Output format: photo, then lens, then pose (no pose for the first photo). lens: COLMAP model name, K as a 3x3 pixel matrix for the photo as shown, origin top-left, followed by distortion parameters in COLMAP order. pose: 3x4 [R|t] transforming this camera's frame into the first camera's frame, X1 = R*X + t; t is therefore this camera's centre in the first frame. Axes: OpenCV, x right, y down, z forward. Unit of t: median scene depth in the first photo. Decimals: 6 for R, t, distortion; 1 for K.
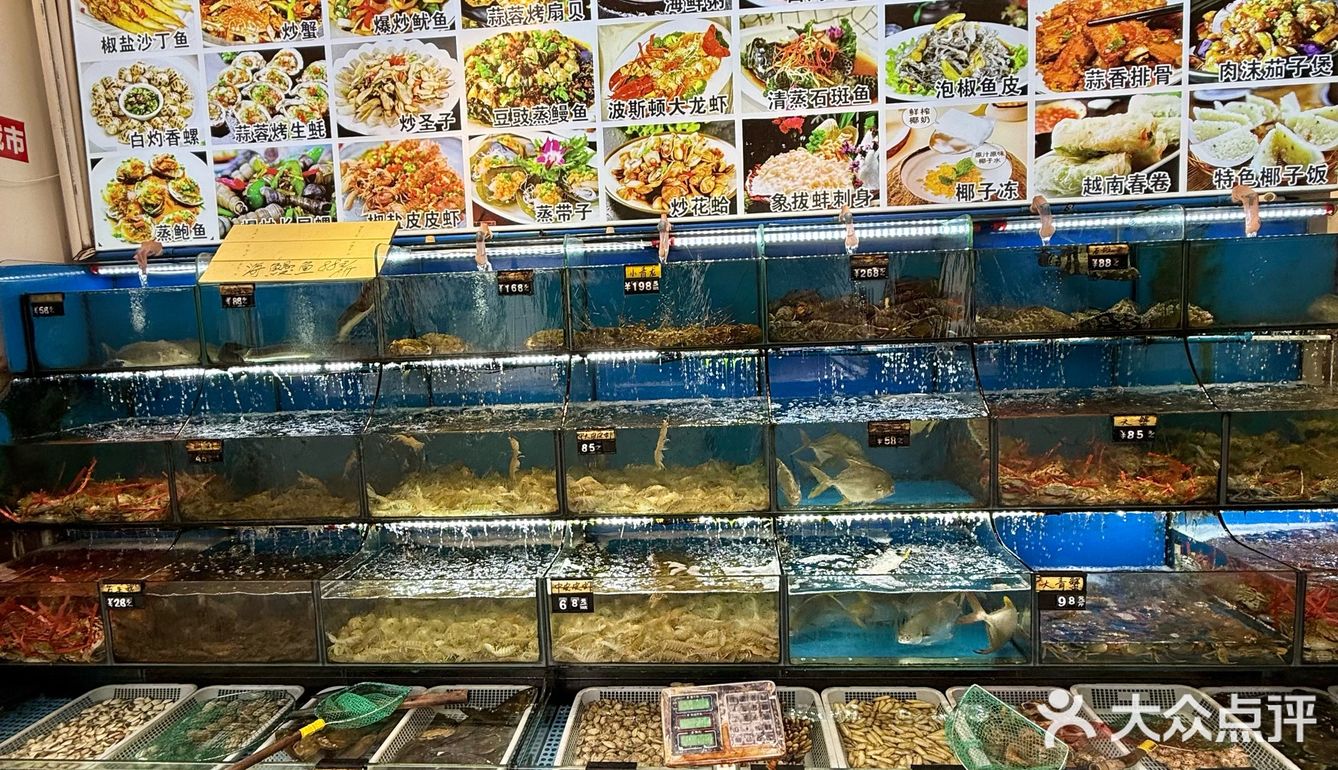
lens RADIAL K [[717.2, 0, 671.9], [0, 717.2, 386.9], [0, 0, 1]] dist [0.002002, -0.000585]
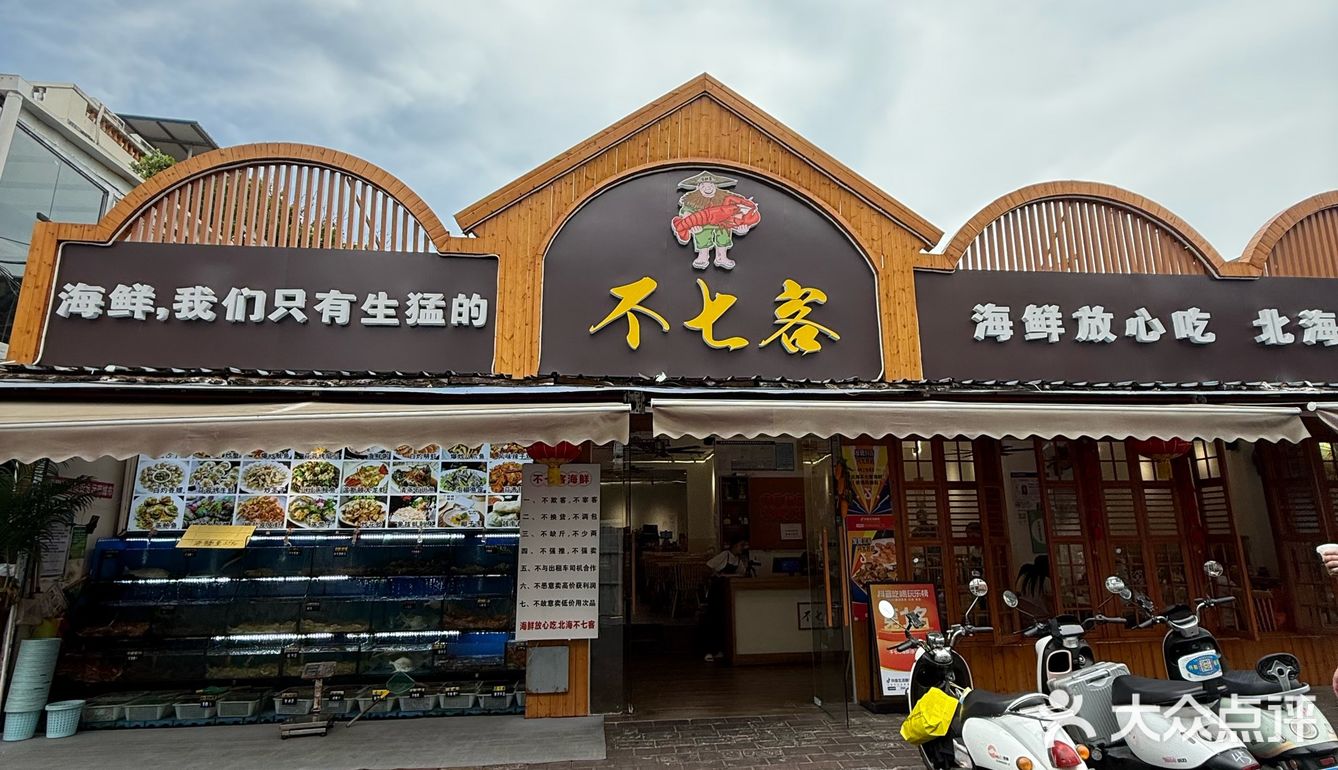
lens RADIAL K [[717.2, 0, 666.7], [0, 717.2, 383.5], [0, 0, 1]] dist [0.002002, -0.000585]
pose [[0.984223, 0.066917, 0.163791, 0.685405], [-0.010186, 0.945617, -0.325124, 0.133074], [-0.176639, 0.318326, 0.931379, -2.035154]]
